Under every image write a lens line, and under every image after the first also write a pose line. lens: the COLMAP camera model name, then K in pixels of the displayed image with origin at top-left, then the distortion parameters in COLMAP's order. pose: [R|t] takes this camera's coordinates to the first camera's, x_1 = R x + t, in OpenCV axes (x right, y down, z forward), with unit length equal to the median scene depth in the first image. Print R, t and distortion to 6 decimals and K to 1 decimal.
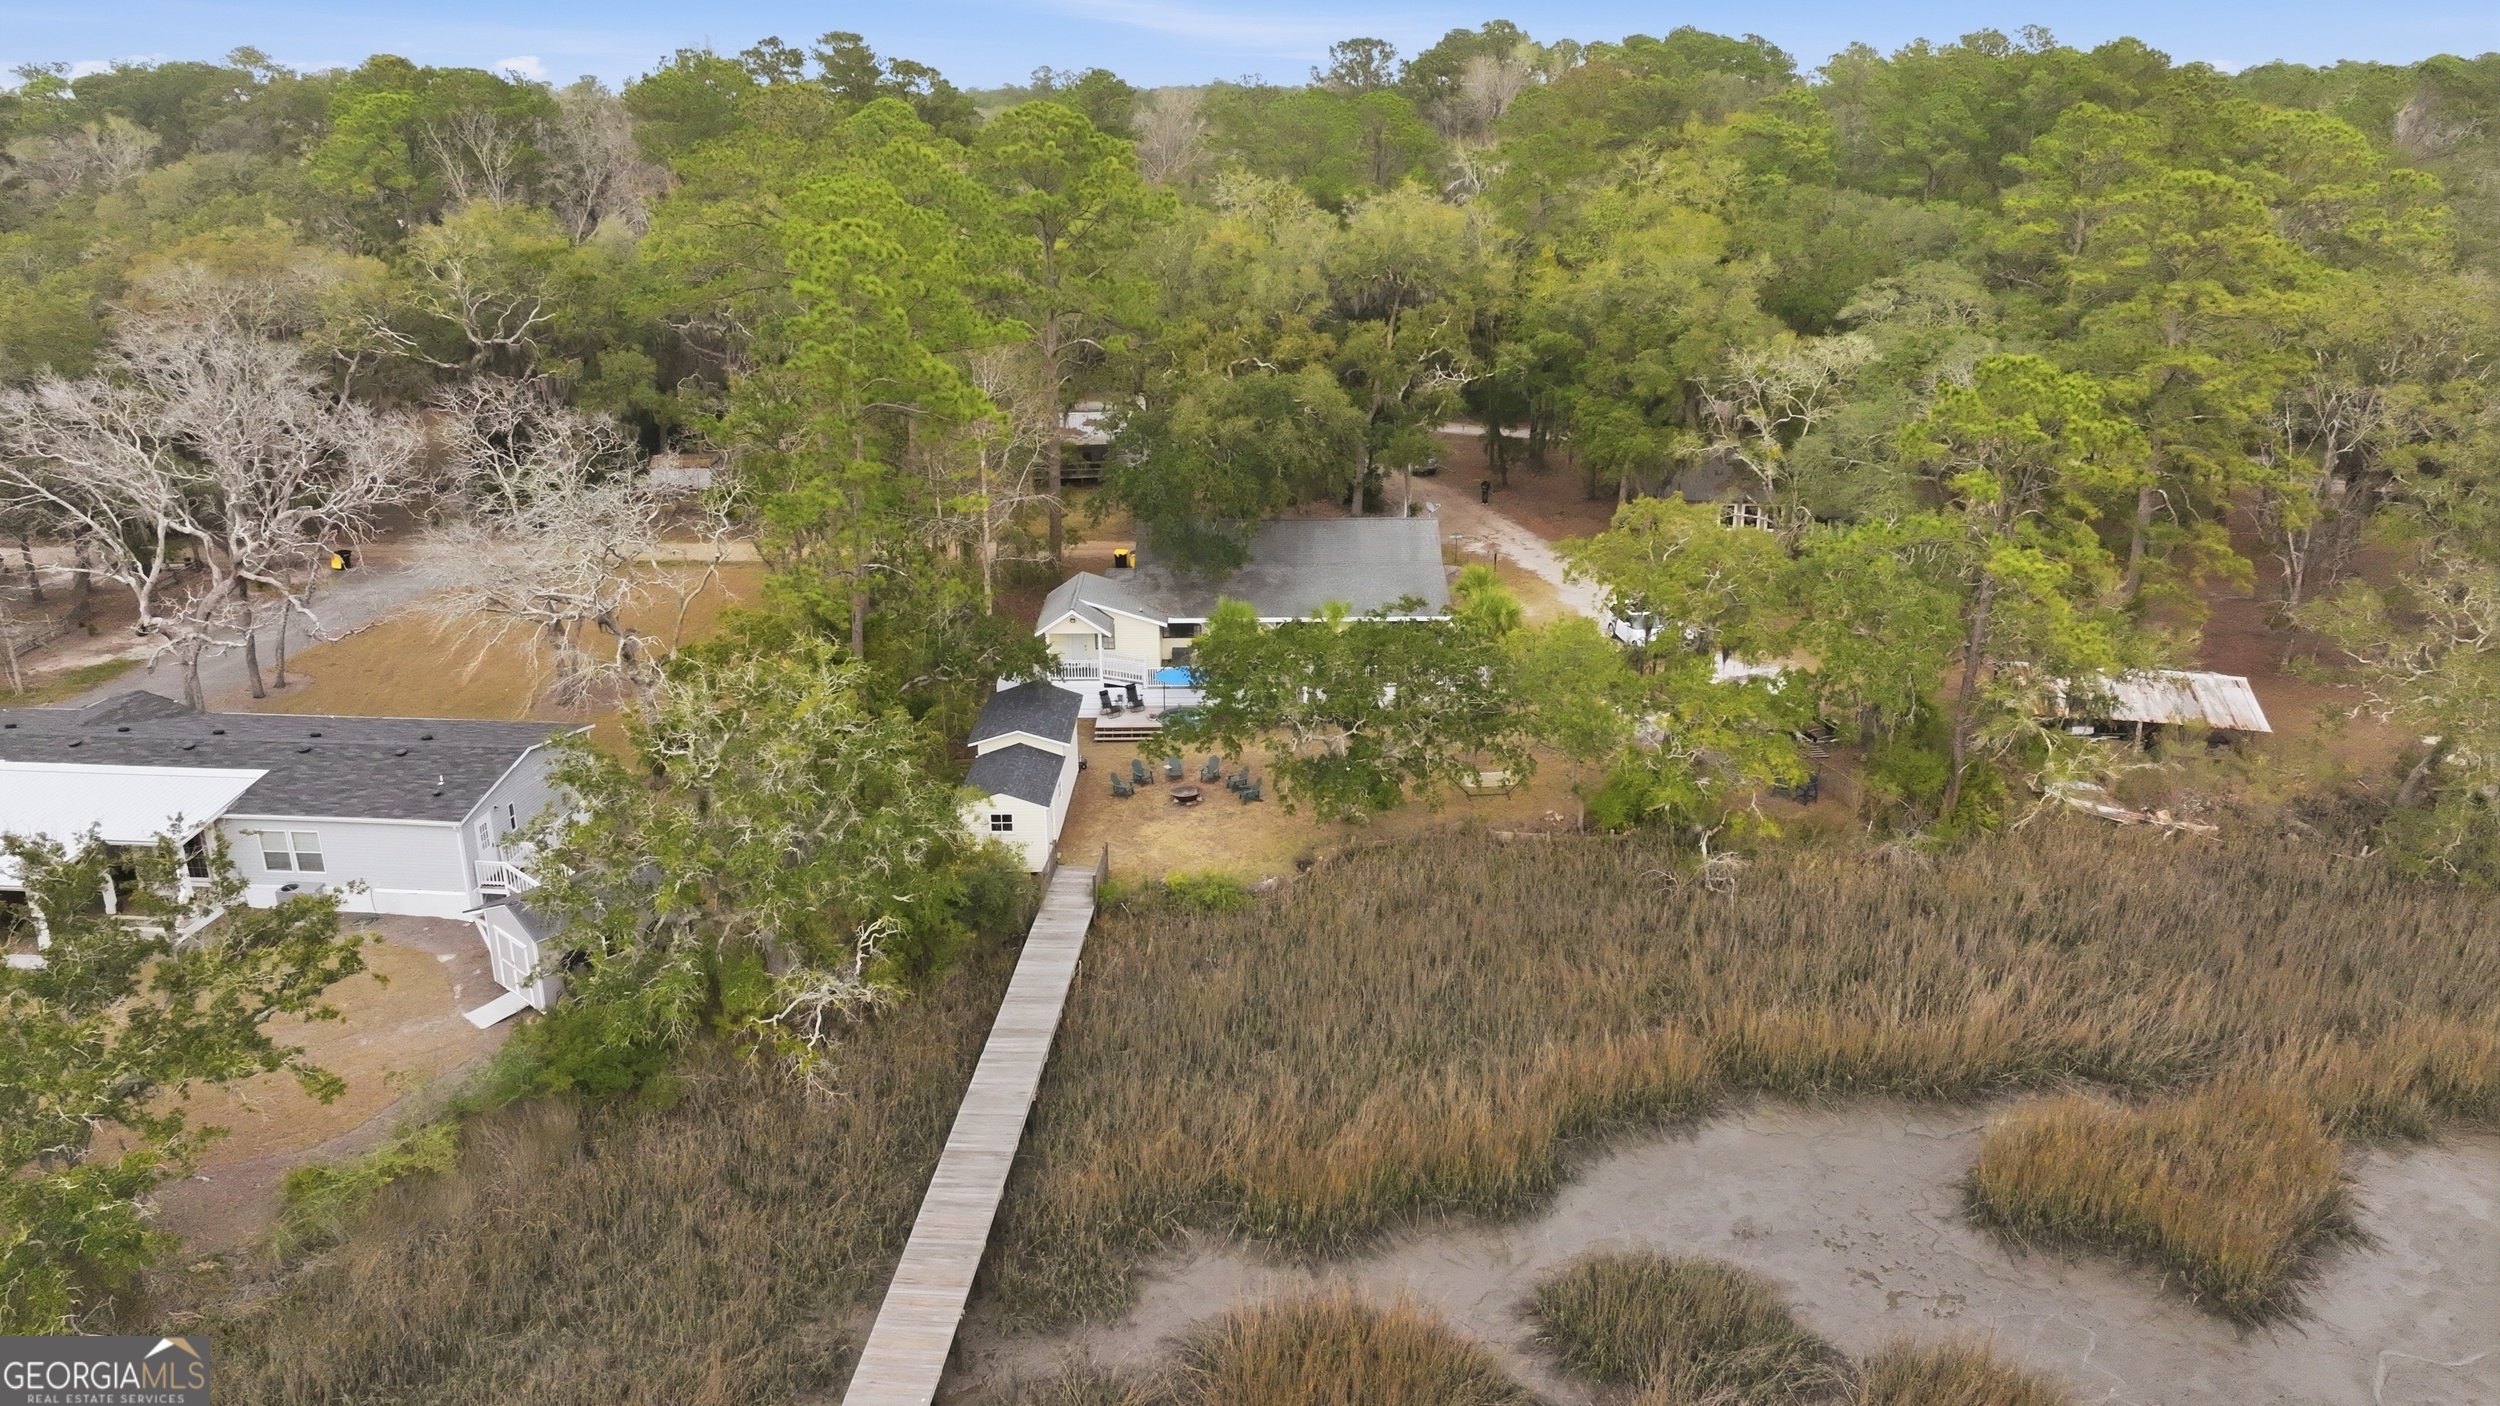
lens RADIAL K [[1759.4, 0, 1245.1], [0, 1759.4, 703.9], [0, 0, 1]] dist [-0.004533, 0.009049]
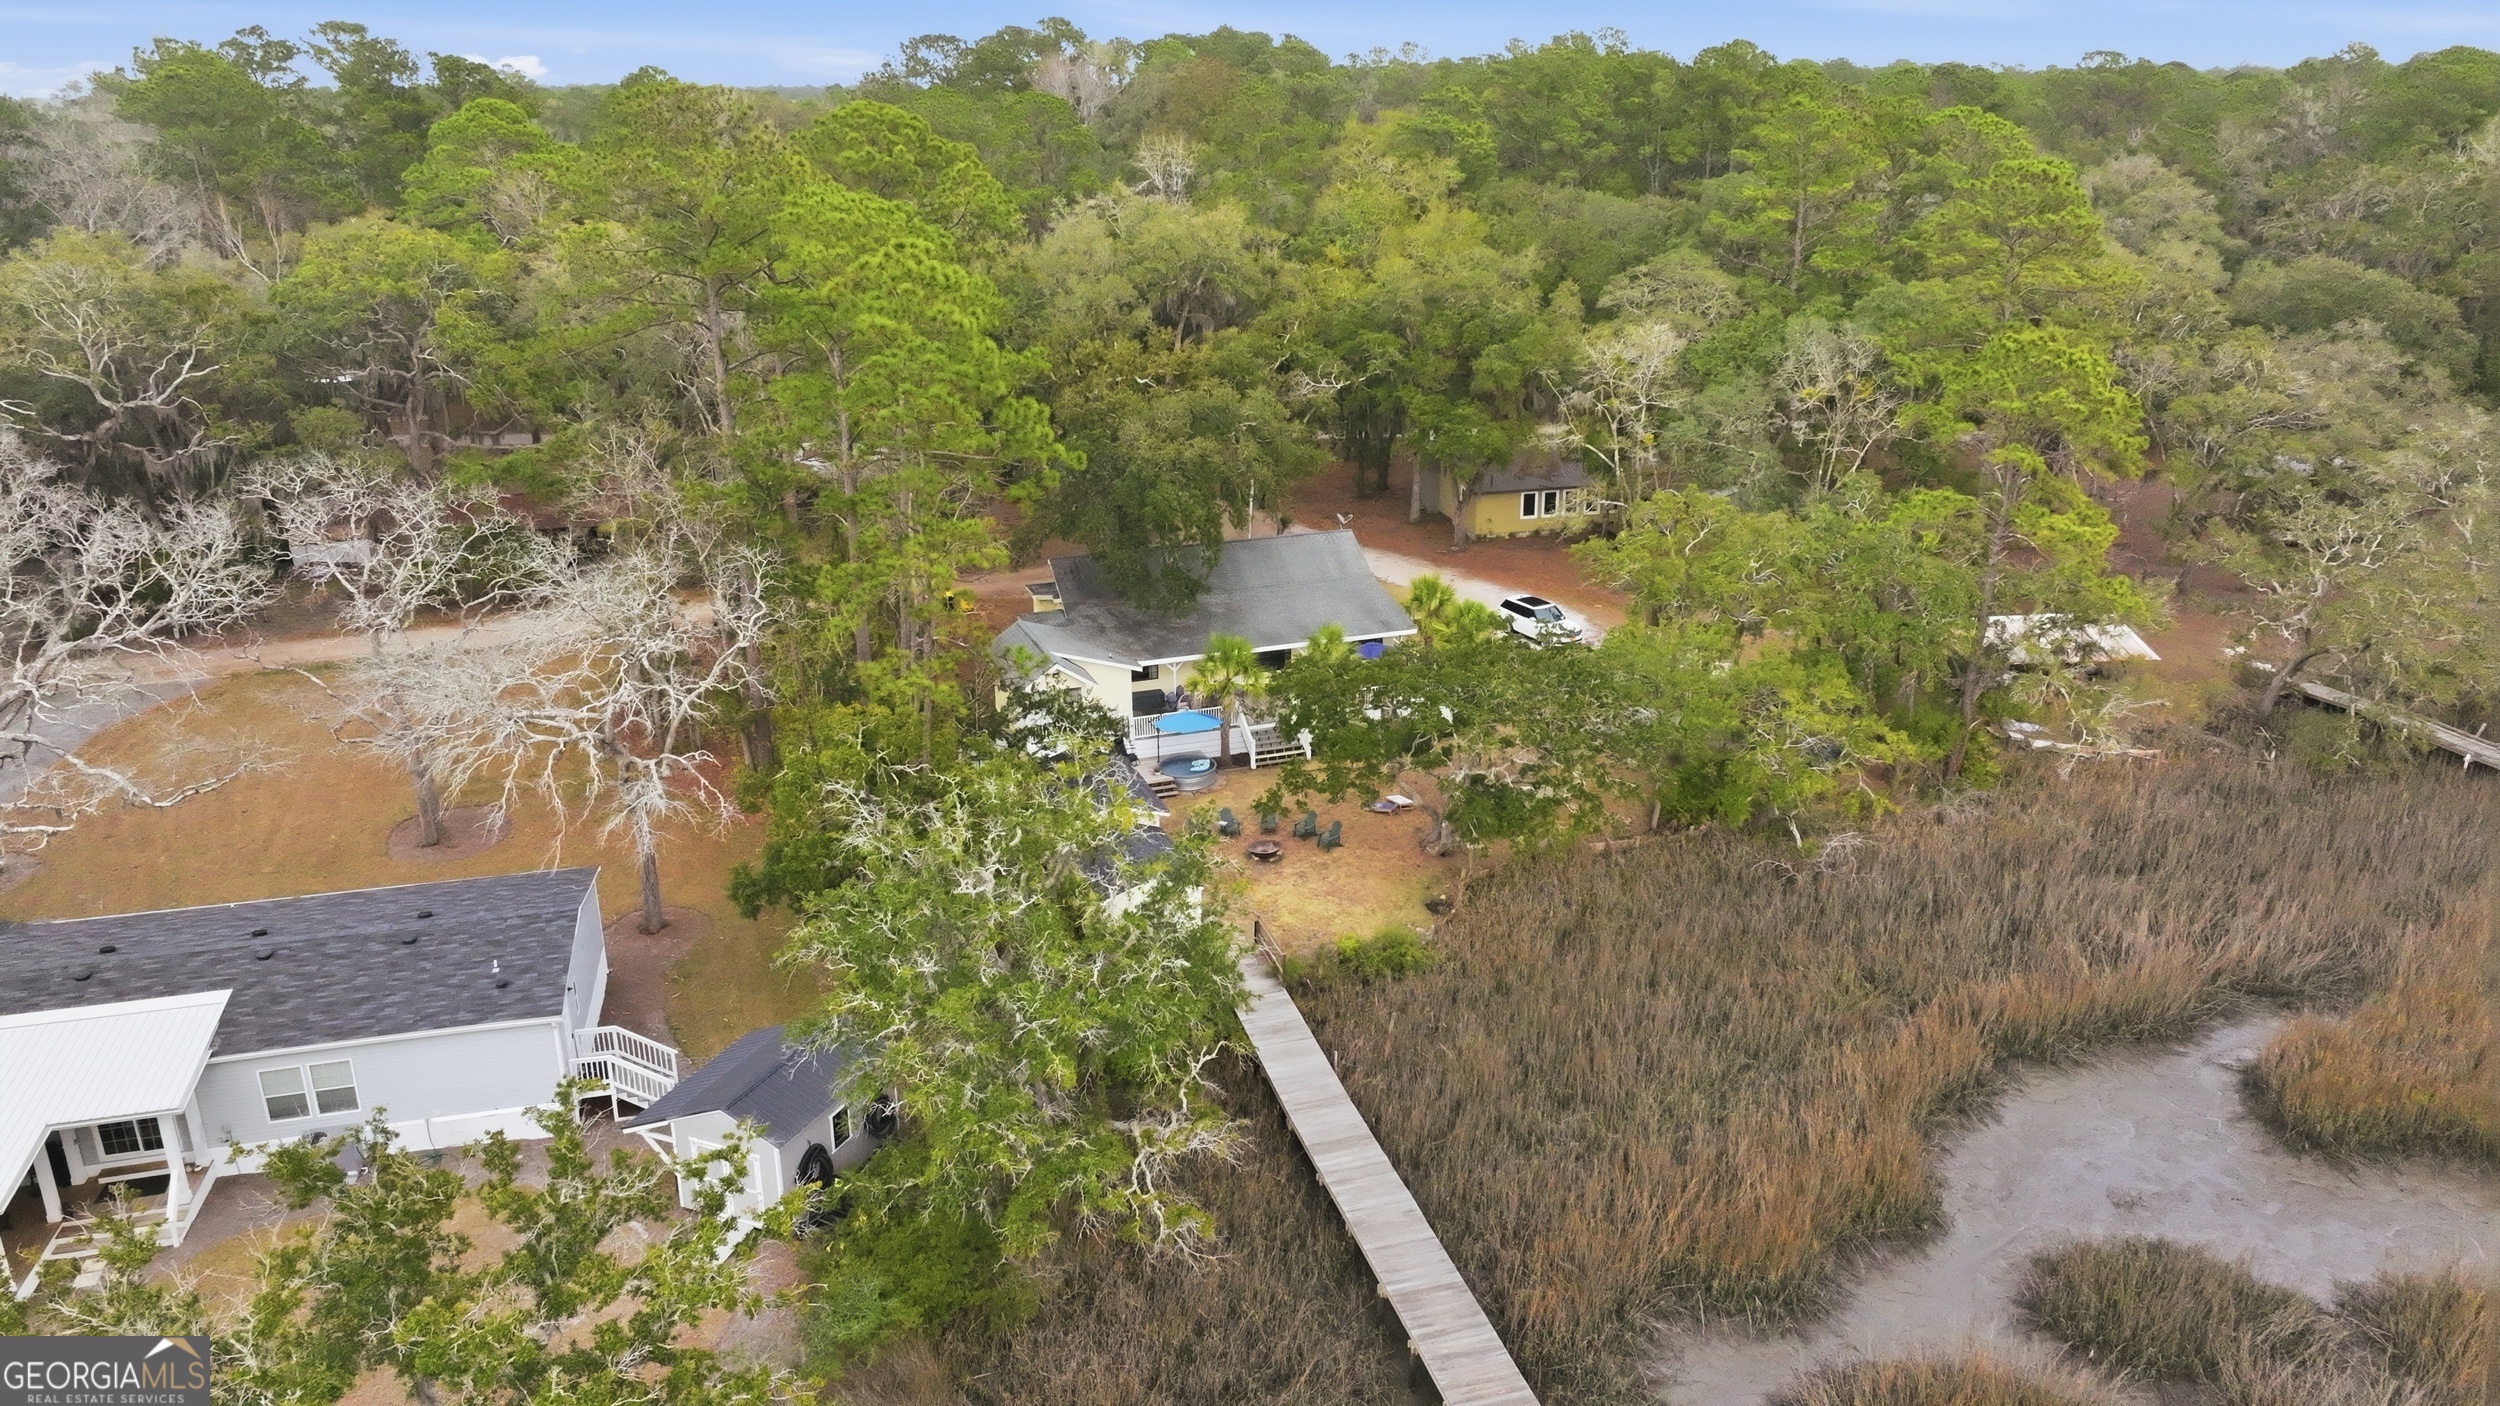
lens RADIAL K [[1759.4, 0, 1251.2], [0, 1759.4, 704.0], [0, 0, 1]] dist [-0.004533, 0.009049]
pose [[0.940581, -0.112649, 0.320339, -0.274596], [0.112375, 0.993476, 0.019403, -0.036610], [-0.320435, 0.017748, 0.947104, 0.104923]]
